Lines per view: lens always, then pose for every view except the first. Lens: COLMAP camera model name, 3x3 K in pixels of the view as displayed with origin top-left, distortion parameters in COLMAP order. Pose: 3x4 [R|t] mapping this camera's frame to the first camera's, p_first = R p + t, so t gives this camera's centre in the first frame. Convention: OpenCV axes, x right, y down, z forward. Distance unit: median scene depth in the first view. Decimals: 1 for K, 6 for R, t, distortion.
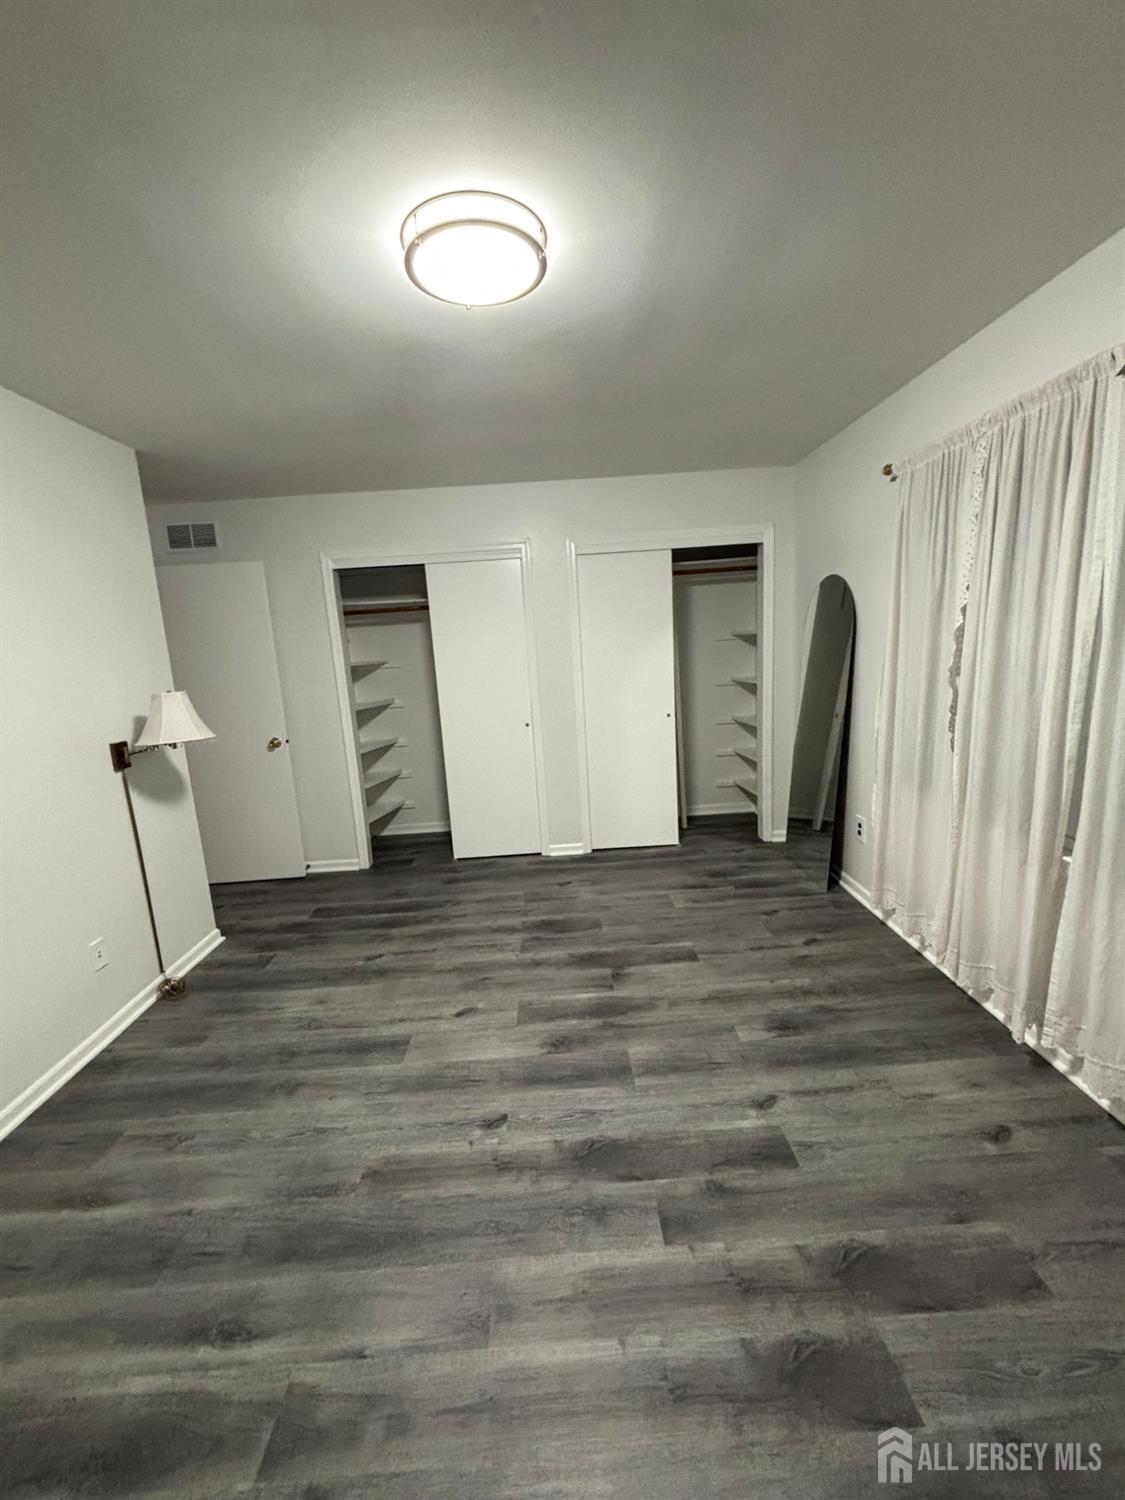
lens RADIAL K [[600.9, 0, 567.1], [0, 600.9, 758.3], [0, 0, 1]] dist [-0.002275, 0.001013]
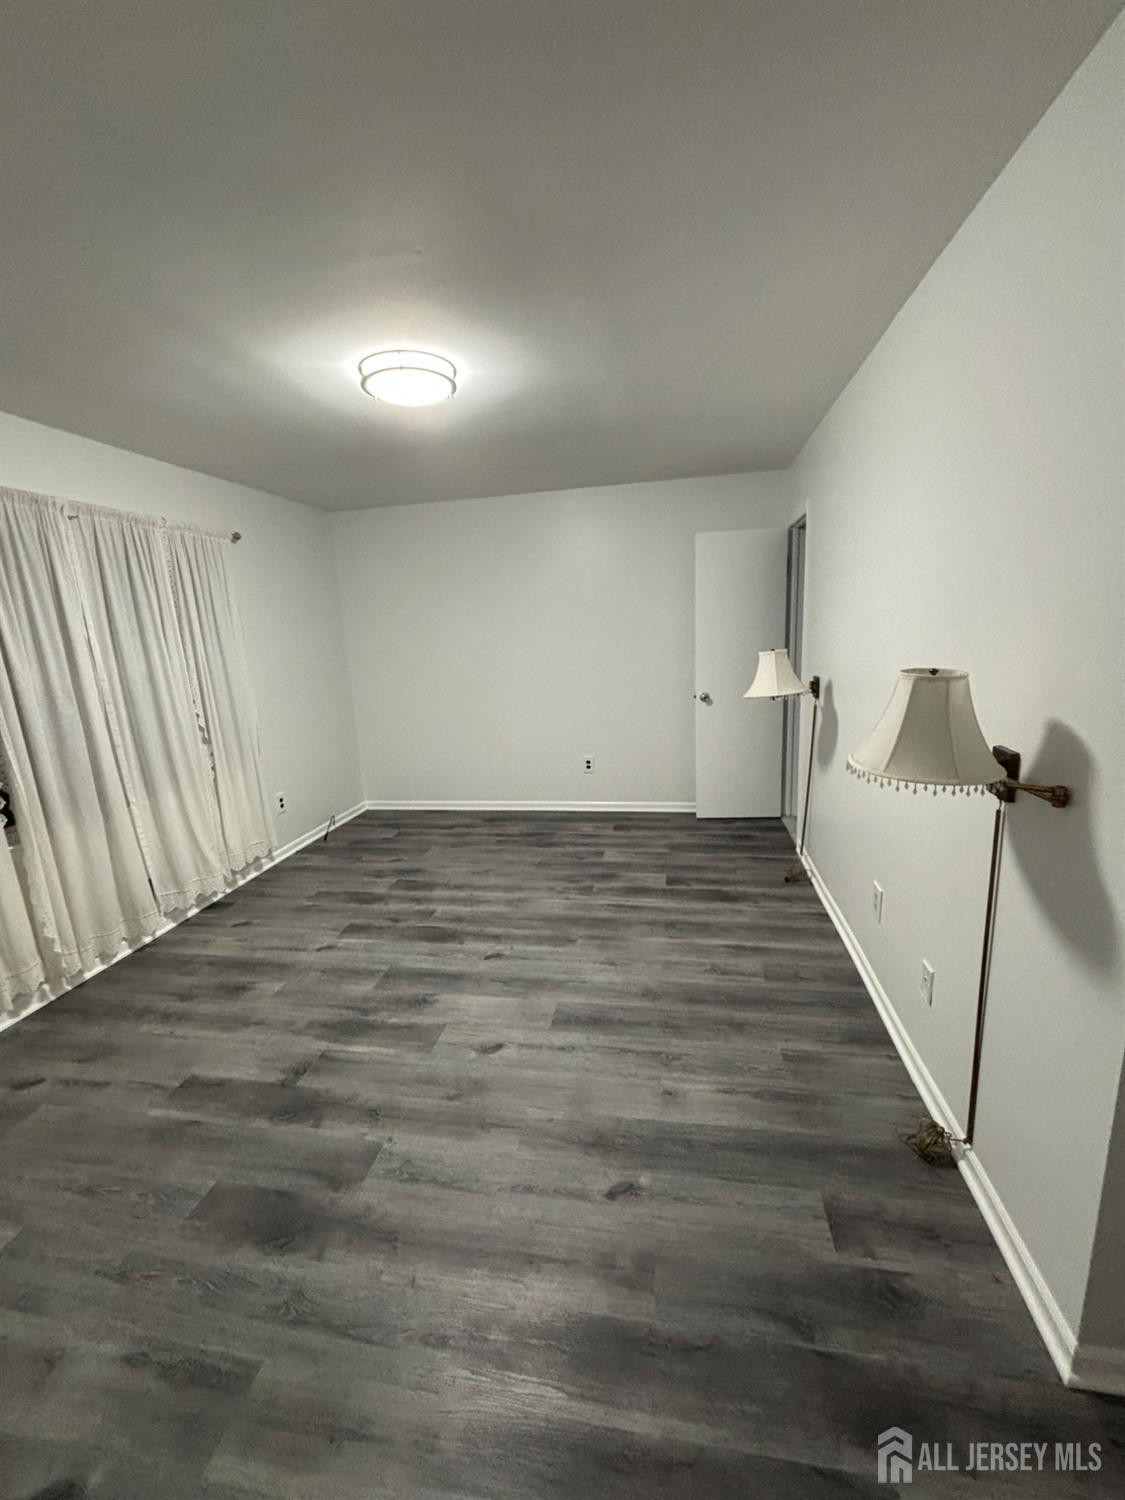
lens RADIAL K [[600.9, 0, 566.8], [0, 600.9, 757.6], [0, 0, 1]] dist [-0.002275, 0.001013]
pose [[-0.973340, 0.060515, 0.221238, -0.562175], [0.143297, 0.913595, 0.380540, -0.327801], [-0.179094, 0.402098, -0.897910, 1.806054]]
